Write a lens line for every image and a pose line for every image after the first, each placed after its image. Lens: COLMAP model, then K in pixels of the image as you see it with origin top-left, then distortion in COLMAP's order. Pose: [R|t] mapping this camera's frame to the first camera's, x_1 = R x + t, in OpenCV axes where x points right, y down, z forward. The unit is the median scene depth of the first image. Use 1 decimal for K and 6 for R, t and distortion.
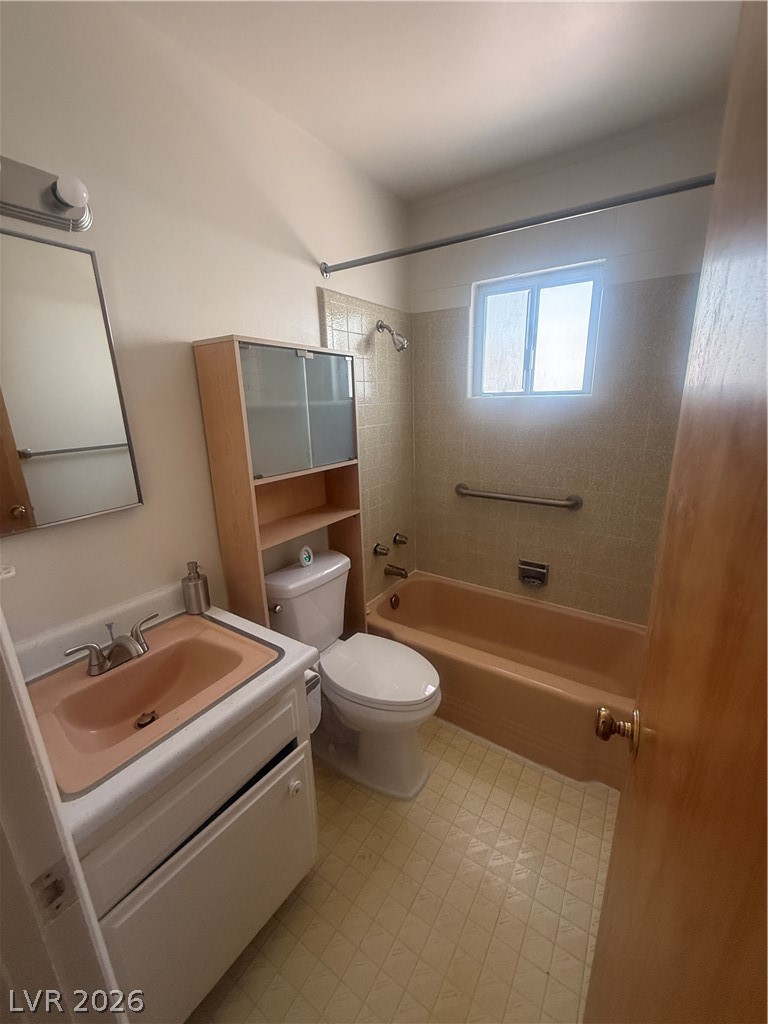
lens RADIAL K [[409.2, 0, 385.6], [0, 409.2, 511.8], [0, 0, 1]] dist [0.000683, 0.000118]
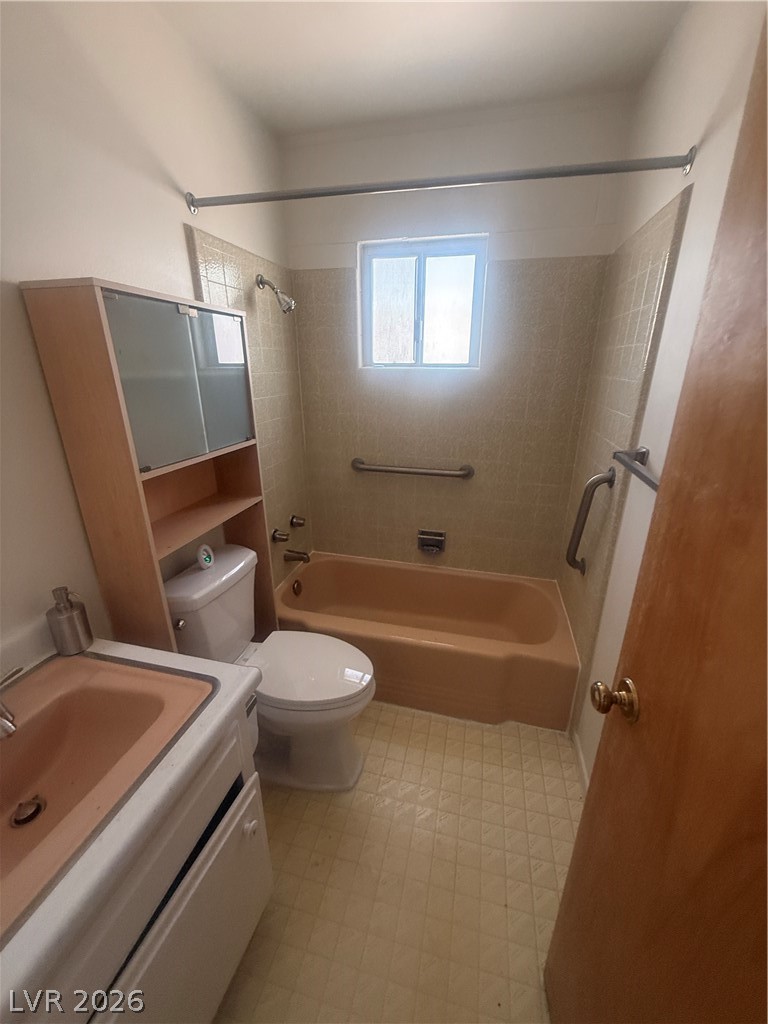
lens RADIAL K [[409.2, 0, 385.6], [0, 409.2, 511.8], [0, 0, 1]] dist [0.000683, 0.000118]
pose [[0.941515, -0.091938, 0.324187, -0.097961], [0.067070, 0.993940, 0.087089, -0.029268], [-0.330229, -0.060252, 0.941976, 0.072980]]
